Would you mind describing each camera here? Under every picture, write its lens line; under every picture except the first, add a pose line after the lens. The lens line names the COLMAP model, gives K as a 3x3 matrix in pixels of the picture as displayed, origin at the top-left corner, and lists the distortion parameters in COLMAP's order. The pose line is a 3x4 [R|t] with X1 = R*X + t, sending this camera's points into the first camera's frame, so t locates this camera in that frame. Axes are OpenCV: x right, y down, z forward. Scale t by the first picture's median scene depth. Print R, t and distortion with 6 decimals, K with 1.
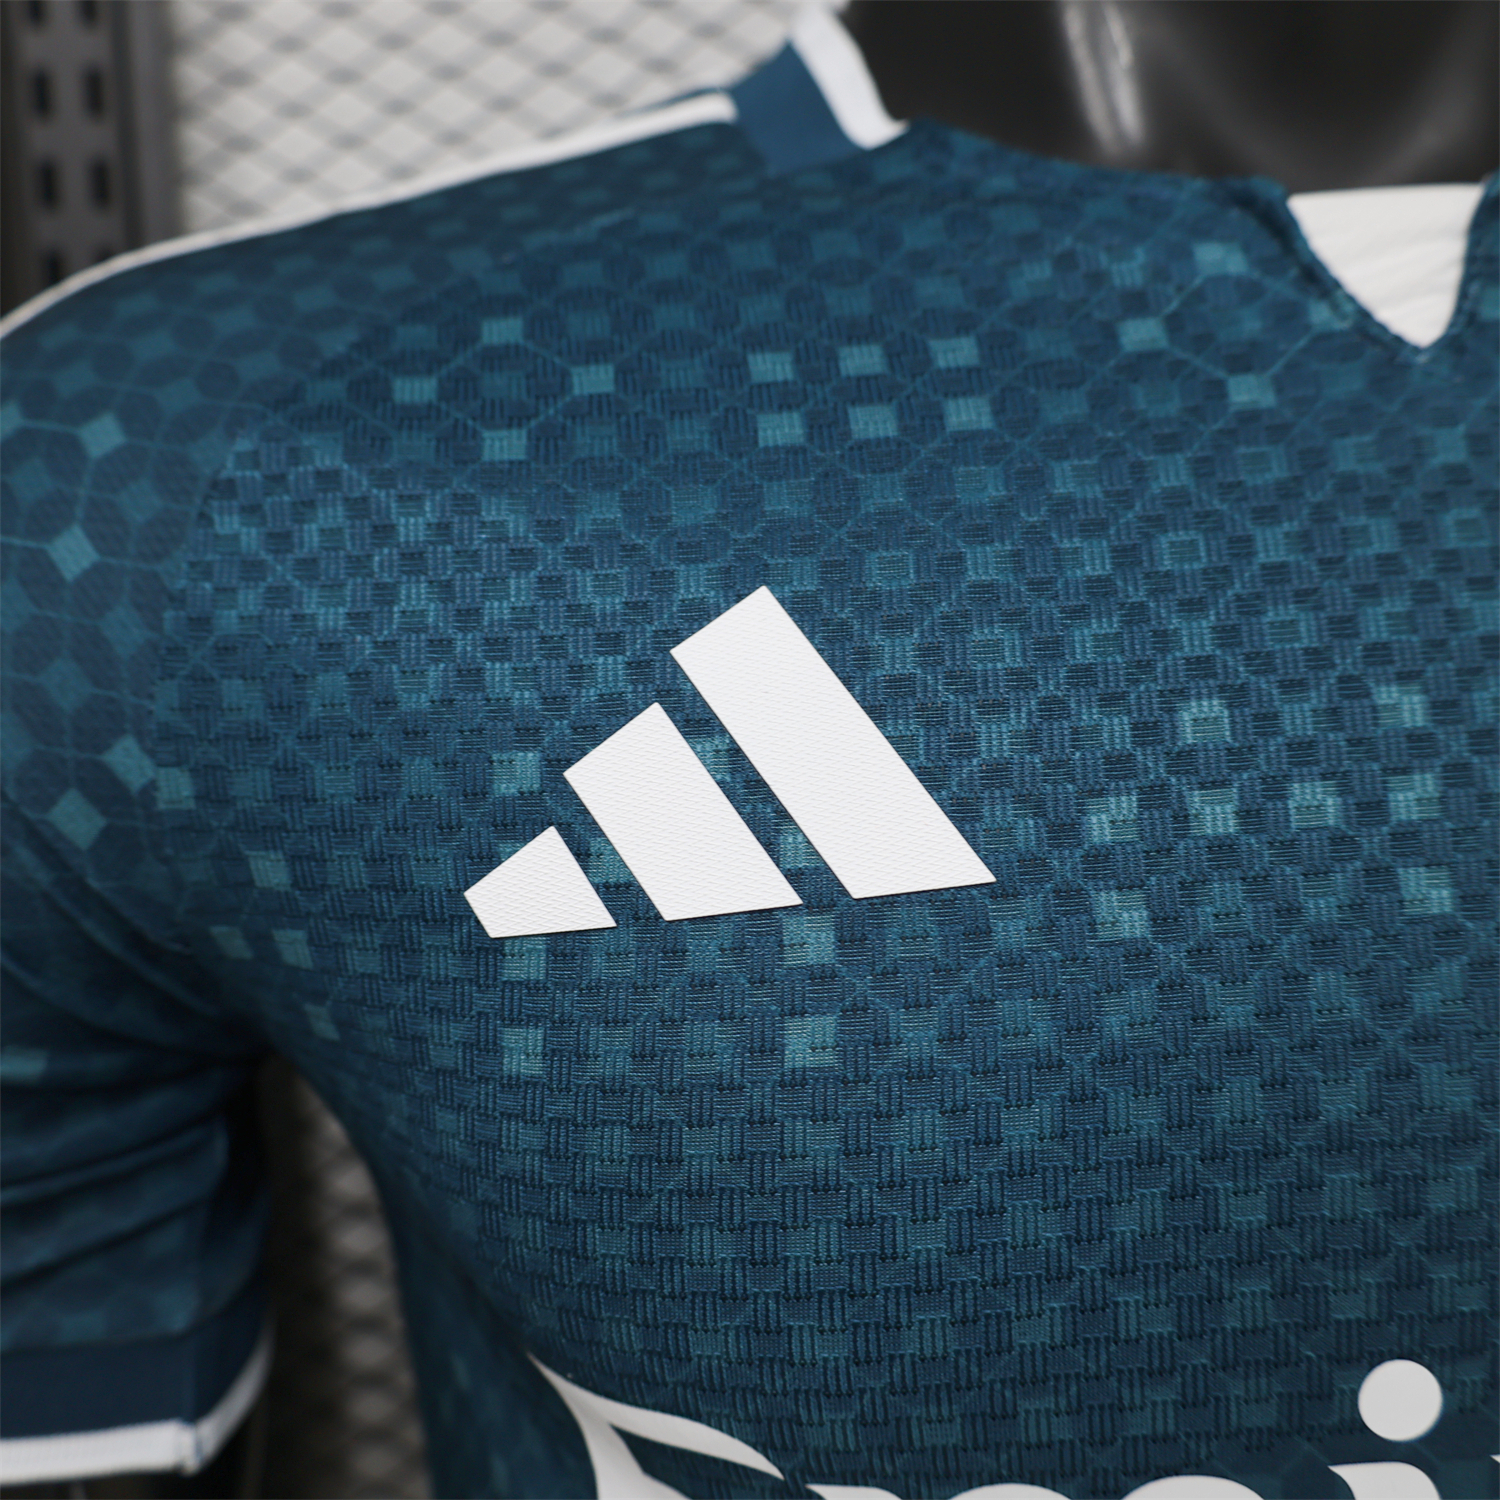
lens RADIAL K [[1566.9, 0, 750.5], [0, 1566.9, 645.9], [0, 0, 1]] dist [0.001913, 0.006574]
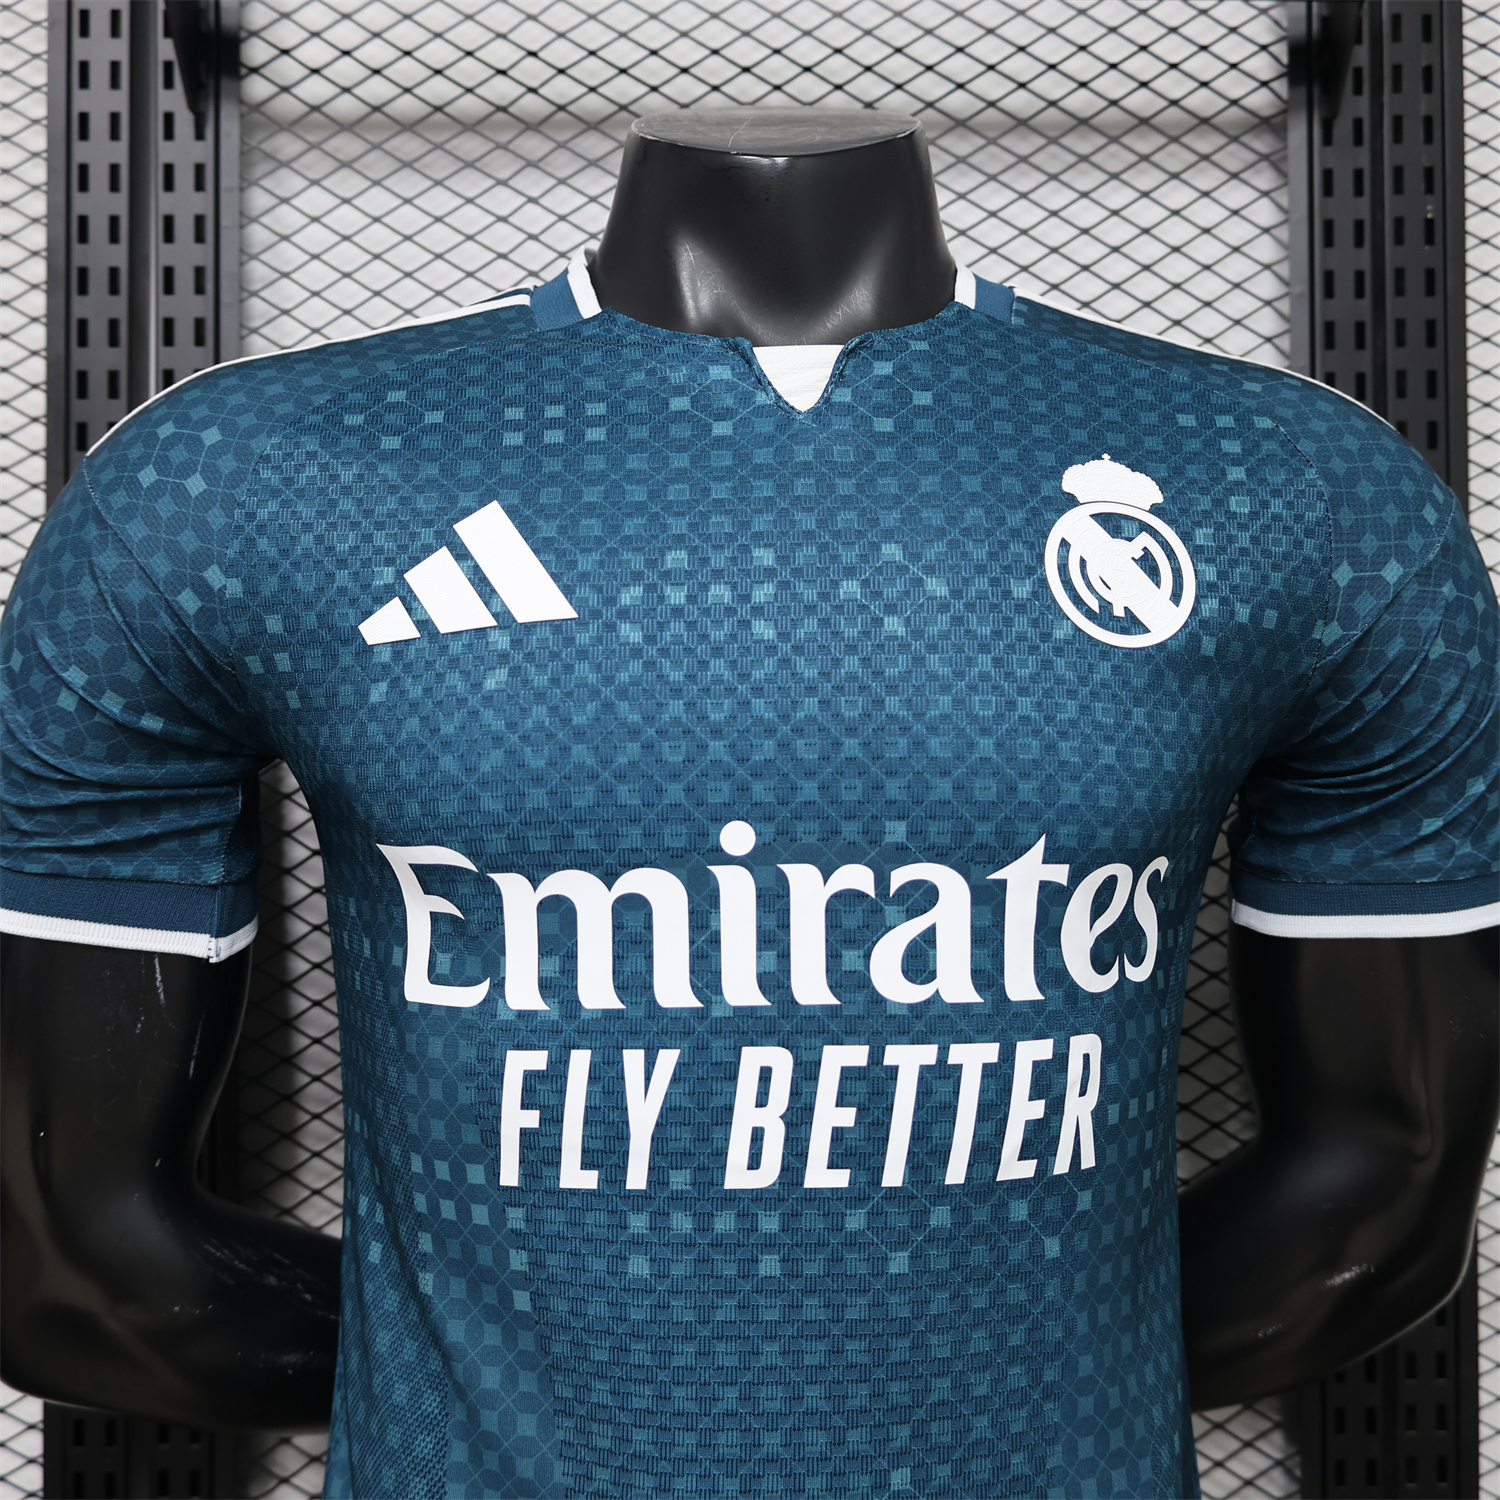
lens RADIAL K [[1566.9, 0, 750.5], [0, 1566.9, 645.9], [0, 0, 1]] dist [0.001913, 0.006574]
pose [[0.999483, 0.030601, -0.009856, 0.401485], [-0.031519, 0.993106, -0.112899, 0.410989], [0.006333, 0.113151, 0.993558, -1.232610]]
